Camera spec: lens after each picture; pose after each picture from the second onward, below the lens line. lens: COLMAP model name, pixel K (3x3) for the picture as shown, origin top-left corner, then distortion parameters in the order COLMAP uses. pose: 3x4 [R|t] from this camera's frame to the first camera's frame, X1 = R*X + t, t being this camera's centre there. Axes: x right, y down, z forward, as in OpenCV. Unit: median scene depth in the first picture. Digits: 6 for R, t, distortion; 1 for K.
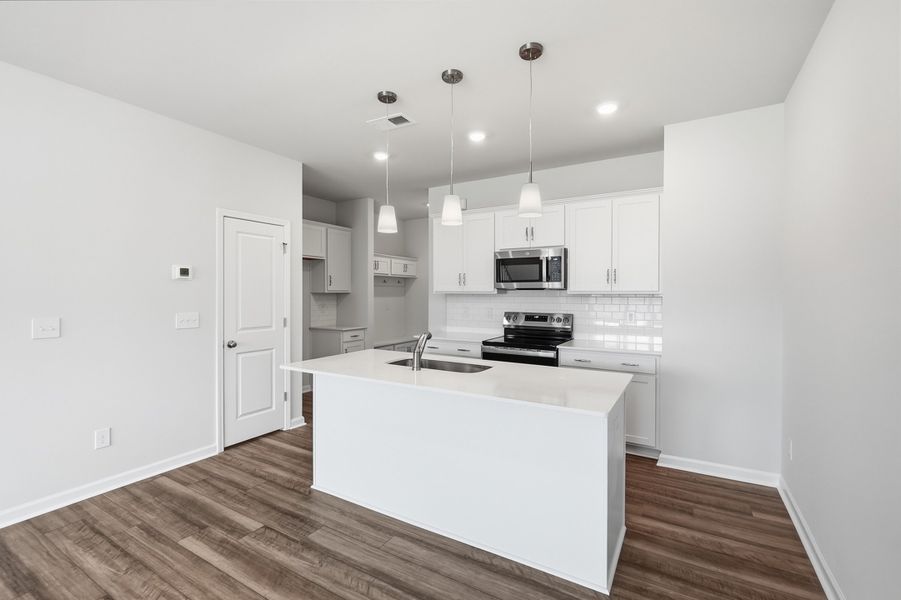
lens RADIAL K [[396.8, 0, 449.7], [0, 396.8, 295.9], [0, 0, 1]] dist [-0.000454, -0.000073]
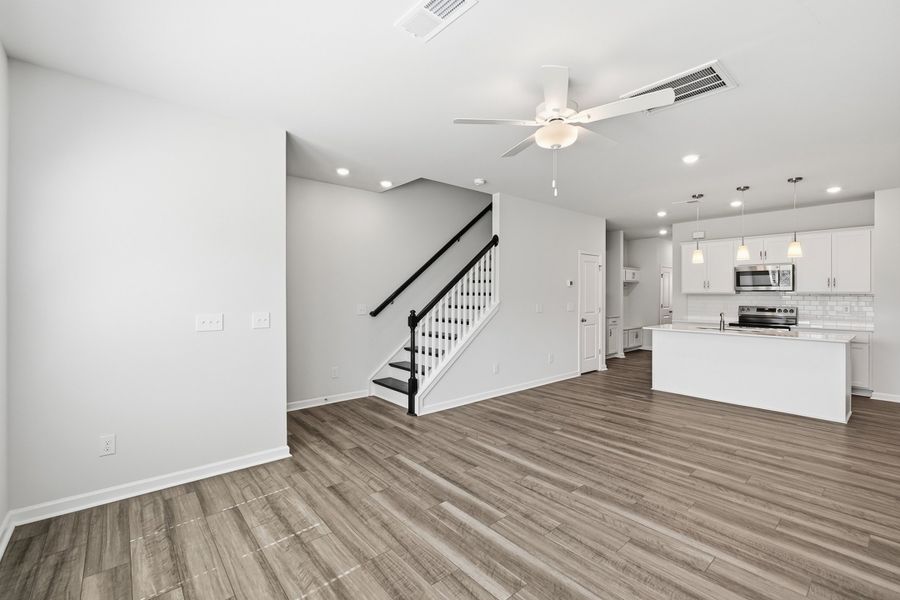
lens RADIAL K [[387.9, 0, 452.8], [0, 387.9, 294.7], [0, 0, 1]] dist [-0.004378, 0.001170]
pose [[0.945809, -0.000433, -0.324723, -0.541704], [-0.001096, 0.999989, -0.004524, 0.007580], [0.324721, 0.004634, 0.945798, -0.983206]]
